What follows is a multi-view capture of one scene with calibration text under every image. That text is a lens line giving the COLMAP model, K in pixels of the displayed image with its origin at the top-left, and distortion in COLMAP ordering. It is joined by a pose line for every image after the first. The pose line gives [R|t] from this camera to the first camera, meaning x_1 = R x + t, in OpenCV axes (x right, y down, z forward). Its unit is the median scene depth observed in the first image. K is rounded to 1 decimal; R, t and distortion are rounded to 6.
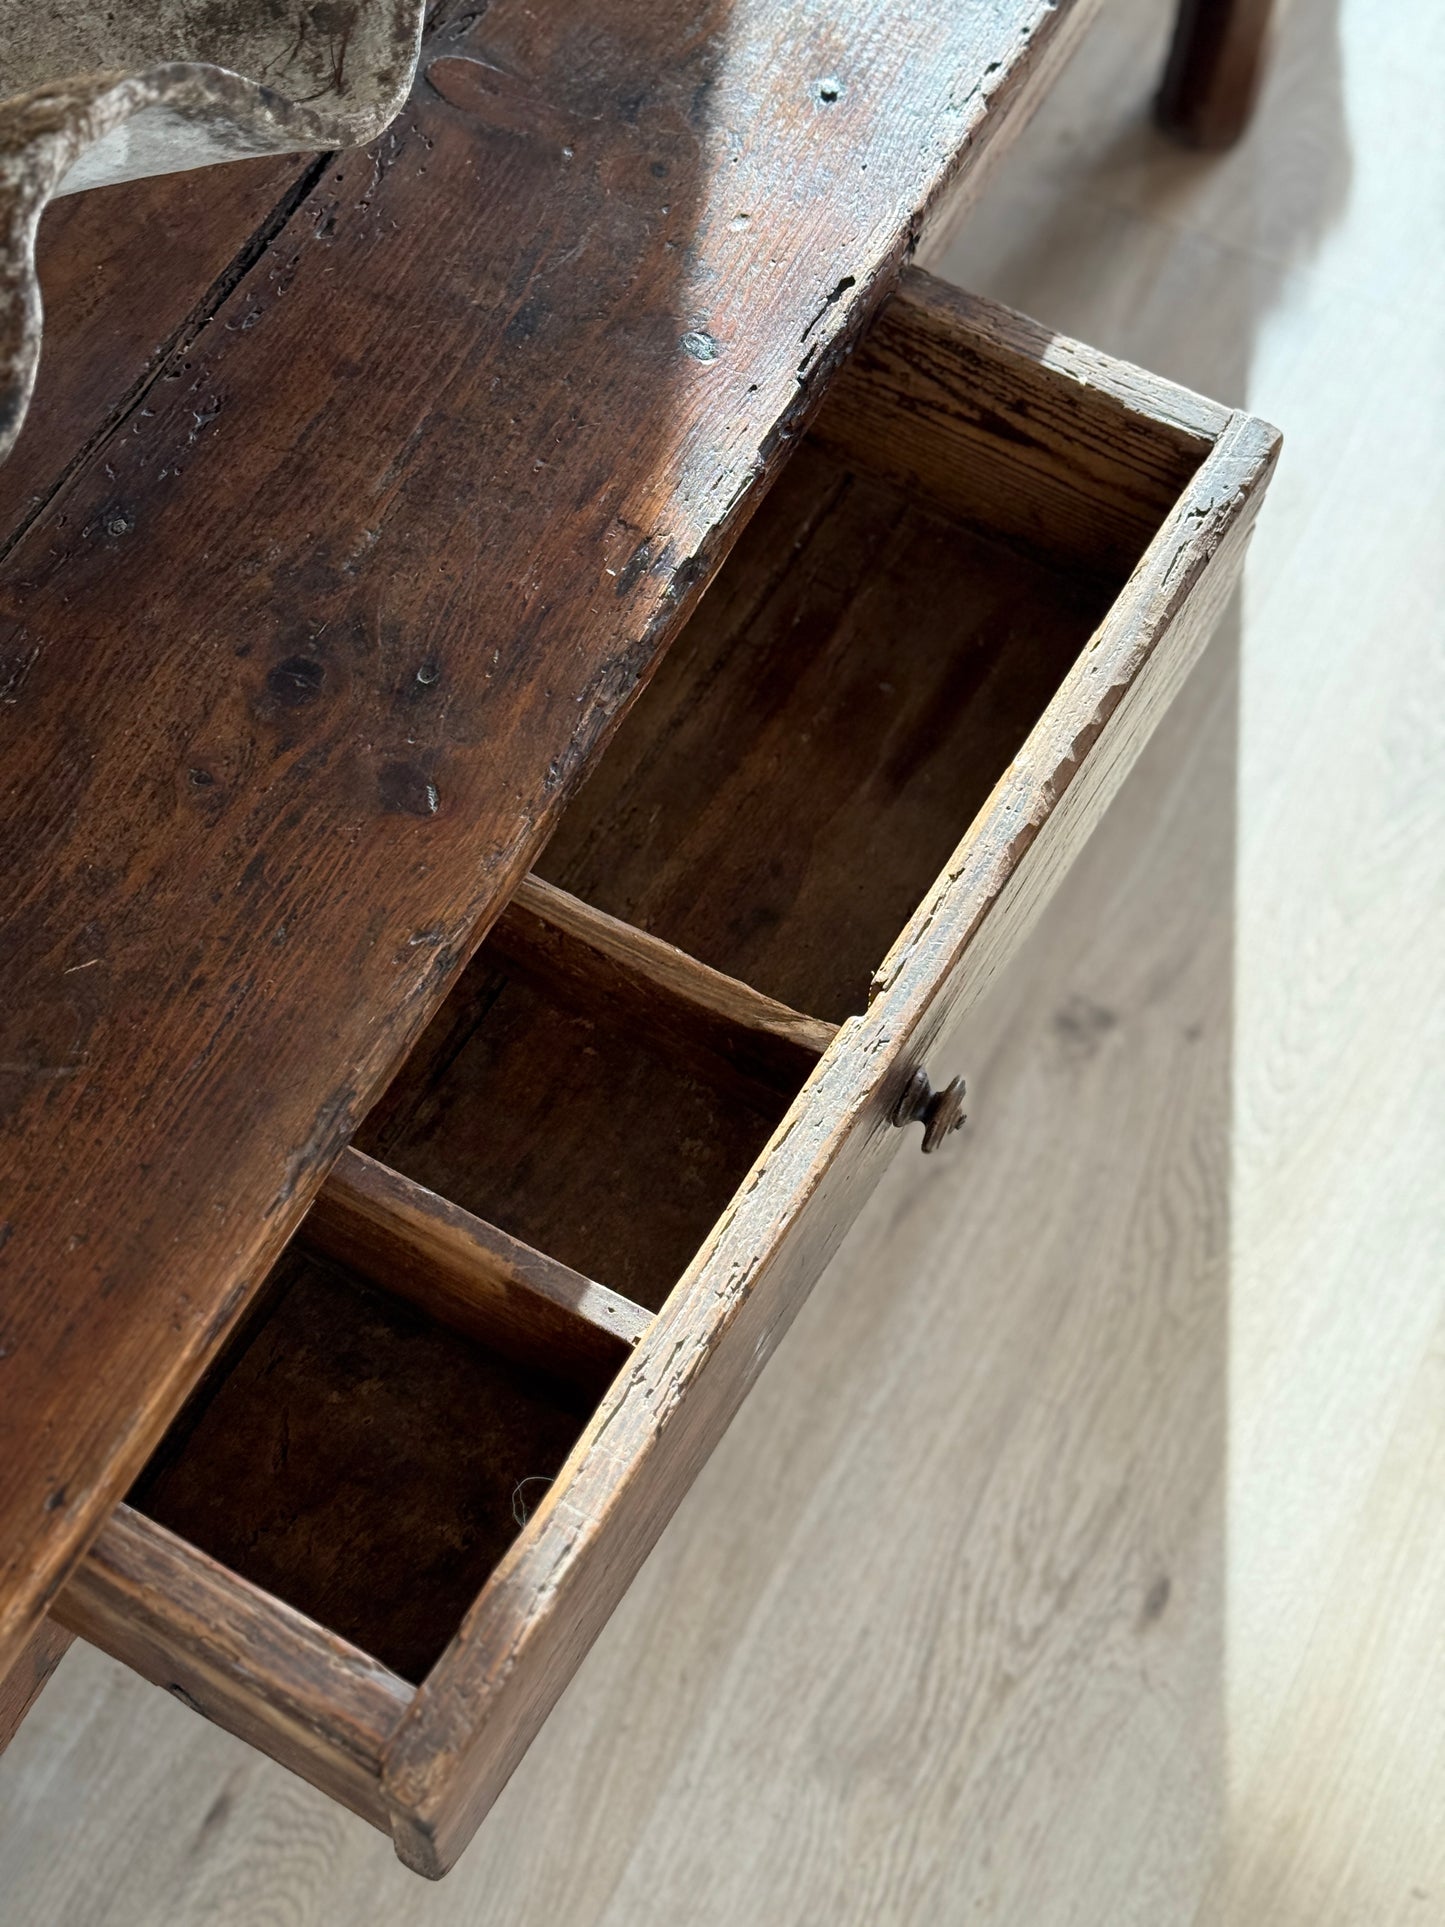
lens RADIAL K [[2693.3, 0, 717.9], [0, 2693.3, 955.8], [0, 0, 1]] dist [0.186434, -0.342641]
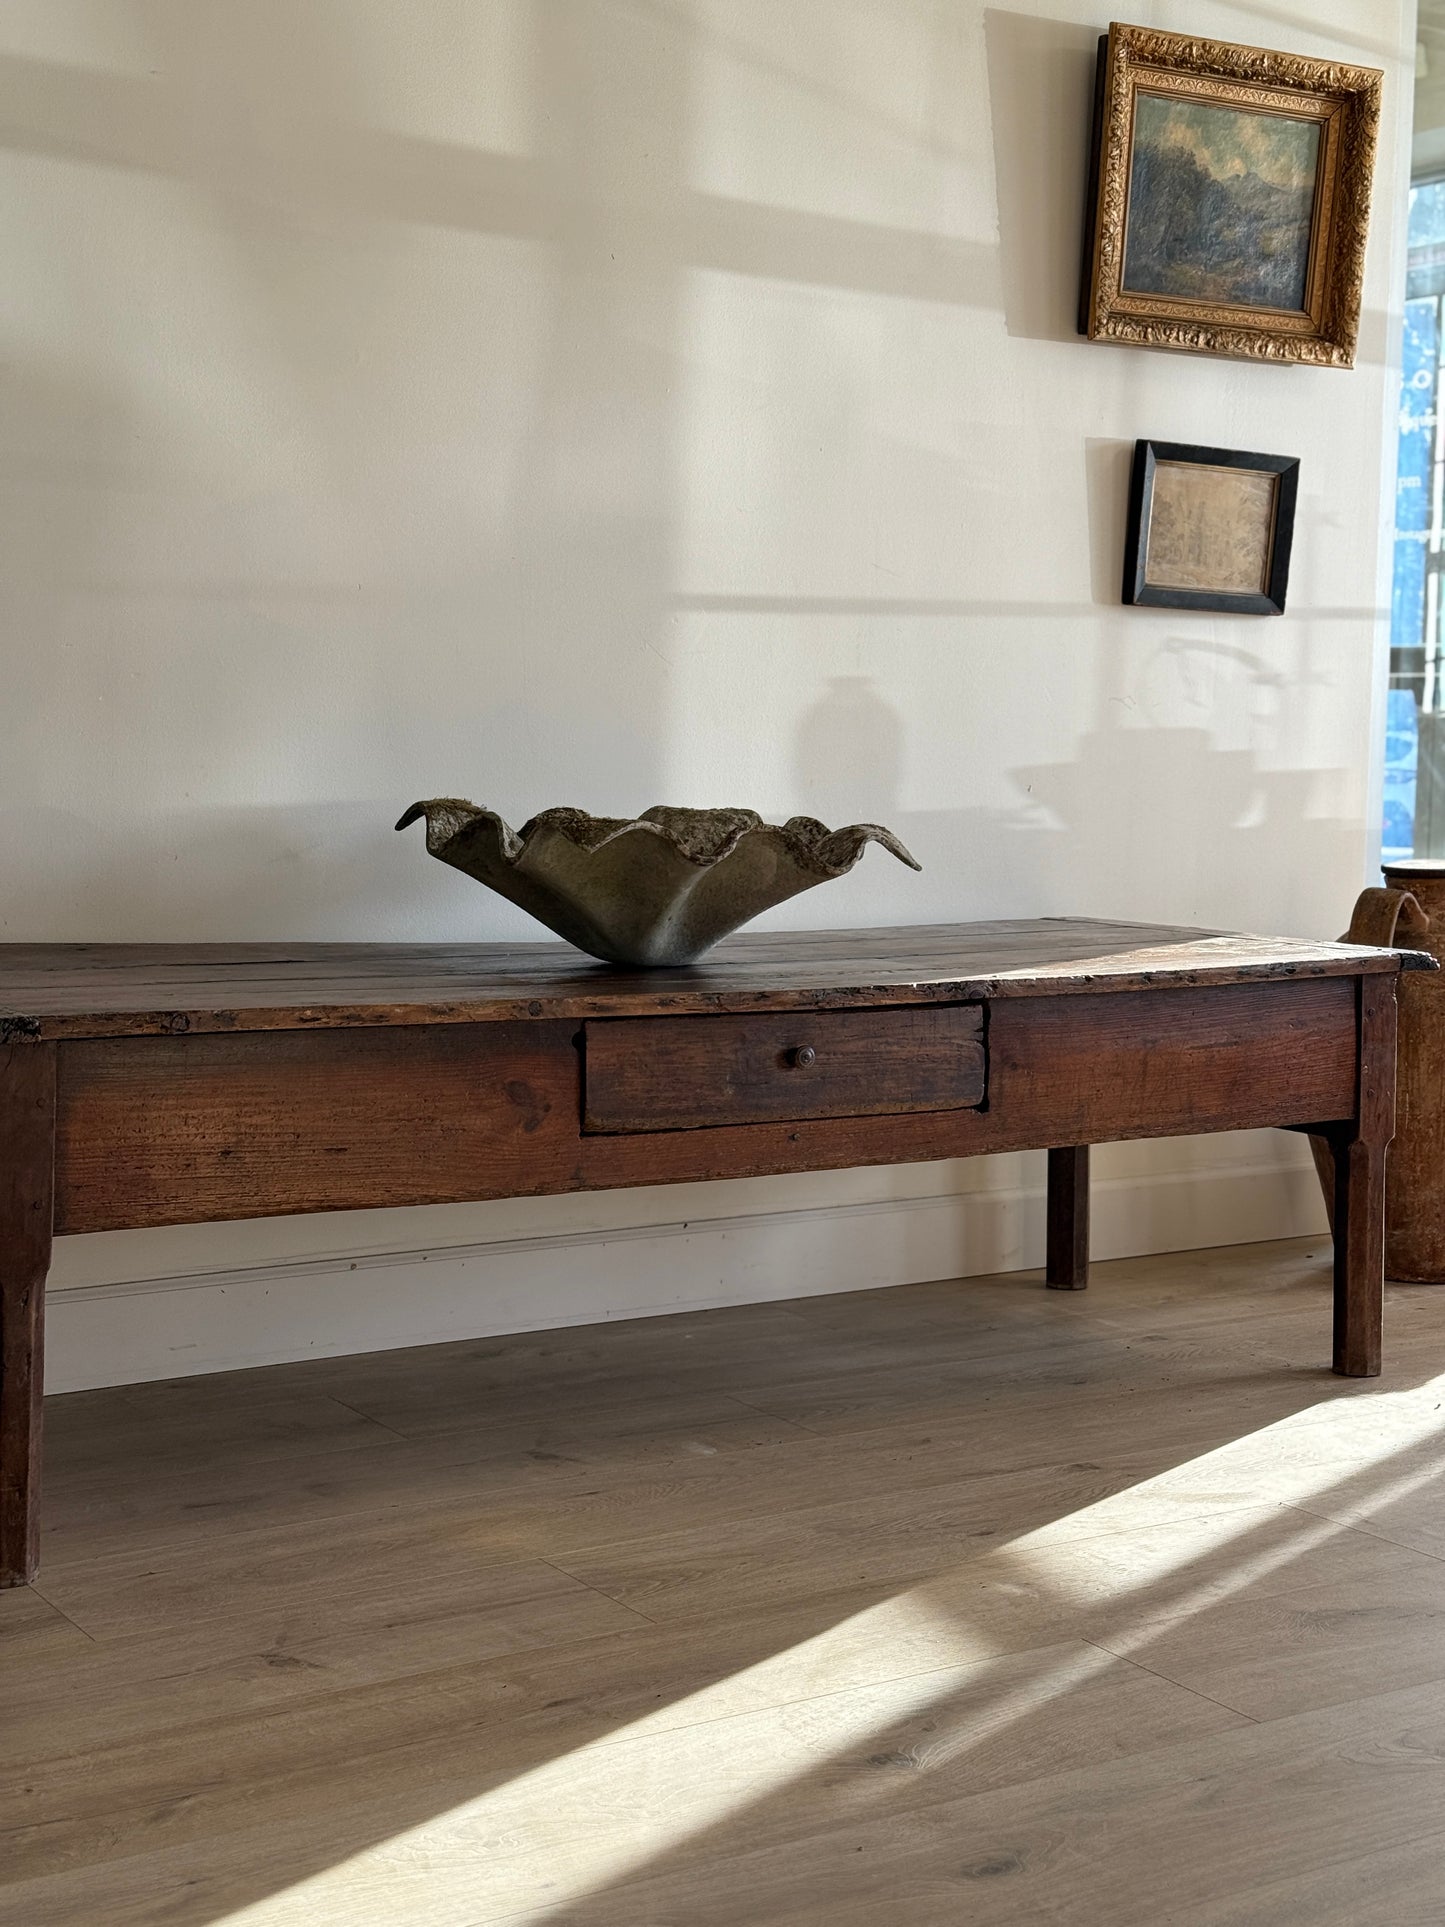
lens RADIAL K [[2688.5, 0, 739.0], [0, 2688.5, 963.9], [0, 0, 1]] dist [0.180239, -0.312172]
pose [[0.865790, 0.029523, -0.499536, 1.082201], [-0.436359, 0.533183, -0.724780, 1.684140], [0.244946, 0.845485, 0.474507, -0.501305]]
